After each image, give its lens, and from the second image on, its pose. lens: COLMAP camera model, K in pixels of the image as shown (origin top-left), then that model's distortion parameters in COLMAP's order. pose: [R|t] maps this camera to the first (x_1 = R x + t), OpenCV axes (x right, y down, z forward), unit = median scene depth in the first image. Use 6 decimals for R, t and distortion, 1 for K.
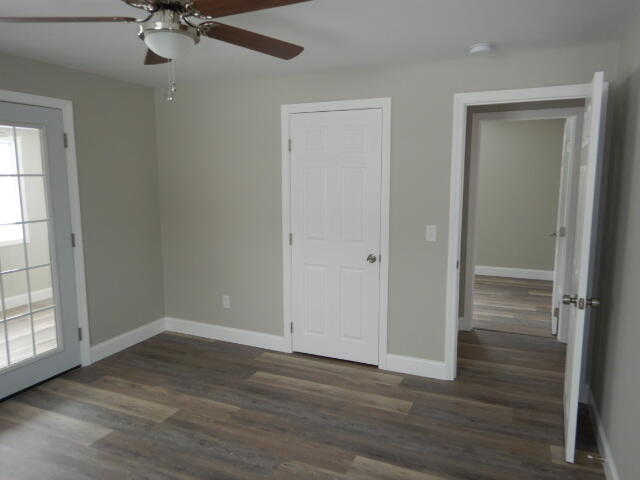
lens RADIAL K [[451.7, 0, 320.1], [0, 451.7, 239.5], [0, 0, 1]] dist [0.009772, -0.003937]
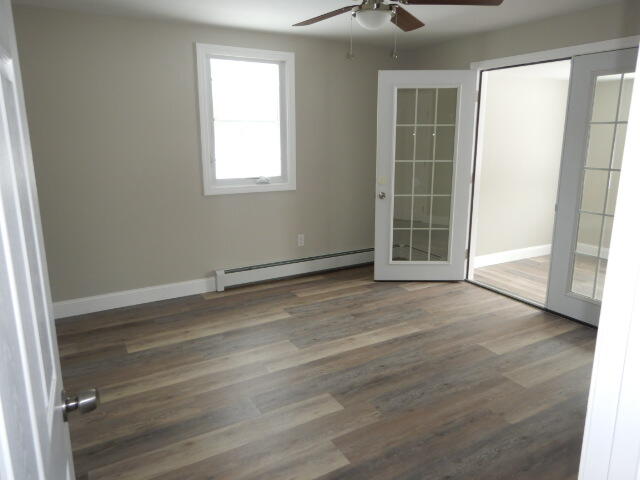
lens RADIAL K [[451.7, 0, 320.5], [0, 451.7, 237.9], [0, 0, 1]] dist [0.009772, -0.003937]
pose [[-0.599500, 0.176732, -0.780619, 0.551943], [-0.111108, 0.947497, 0.299842, -0.119191], [0.792626, 0.266488, -0.548388, 1.053489]]
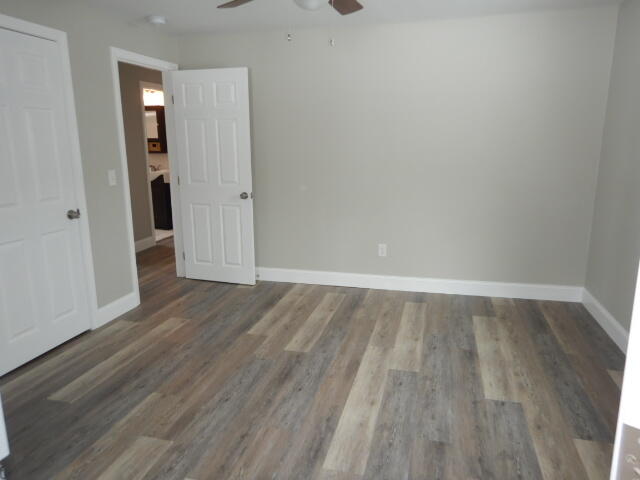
lens RADIAL K [[451.7, 0, 319.7], [0, 451.7, 239.2], [0, 0, 1]] dist [0.009772, -0.003937]
pose [[-0.148216, -0.209093, 0.966598, -0.957395], [0.146611, 0.961948, 0.230568, -0.052789], [-0.978027, 0.175887, -0.111921, 0.722065]]
